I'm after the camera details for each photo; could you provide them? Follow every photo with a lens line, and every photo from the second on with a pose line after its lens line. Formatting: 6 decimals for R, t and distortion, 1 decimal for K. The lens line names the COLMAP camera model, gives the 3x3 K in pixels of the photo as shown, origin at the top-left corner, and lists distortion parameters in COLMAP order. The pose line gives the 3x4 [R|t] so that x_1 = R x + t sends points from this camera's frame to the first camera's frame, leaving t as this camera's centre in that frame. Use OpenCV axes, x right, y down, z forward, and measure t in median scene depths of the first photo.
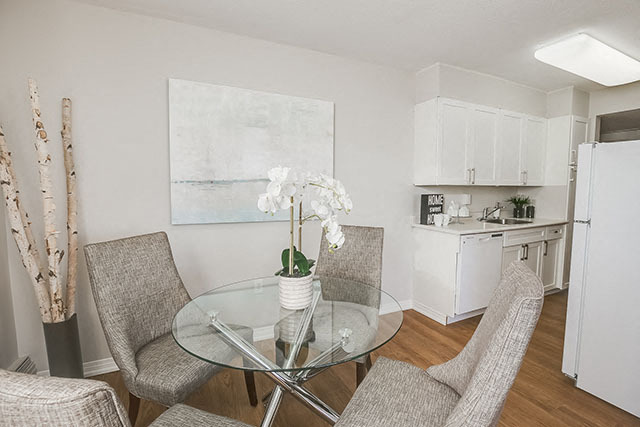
lens RADIAL K [[312.2, 0, 330.9], [0, 312.2, 210.3], [0, 0, 1]] dist [-0.037688, 0.000774]
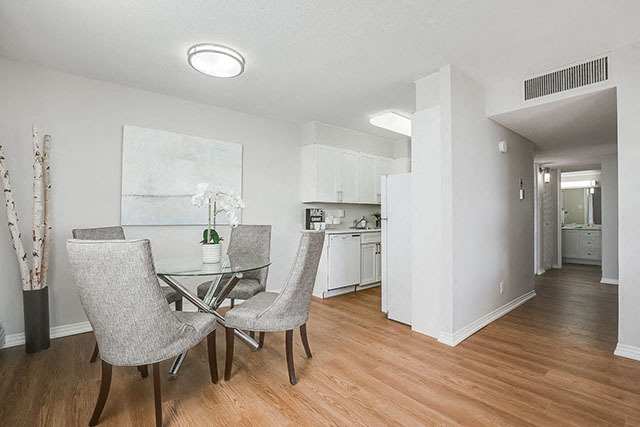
lens RADIAL K [[312.2, 0, 330.9], [0, 312.2, 210.3], [0, 0, 1]] dist [-0.037688, 0.000774]
pose [[0.971738, 0.001660, 0.236056, 0.083617], [0.020913, 0.995438, -0.093092, 0.125655], [-0.235133, 0.095398, 0.967270, -0.569675]]
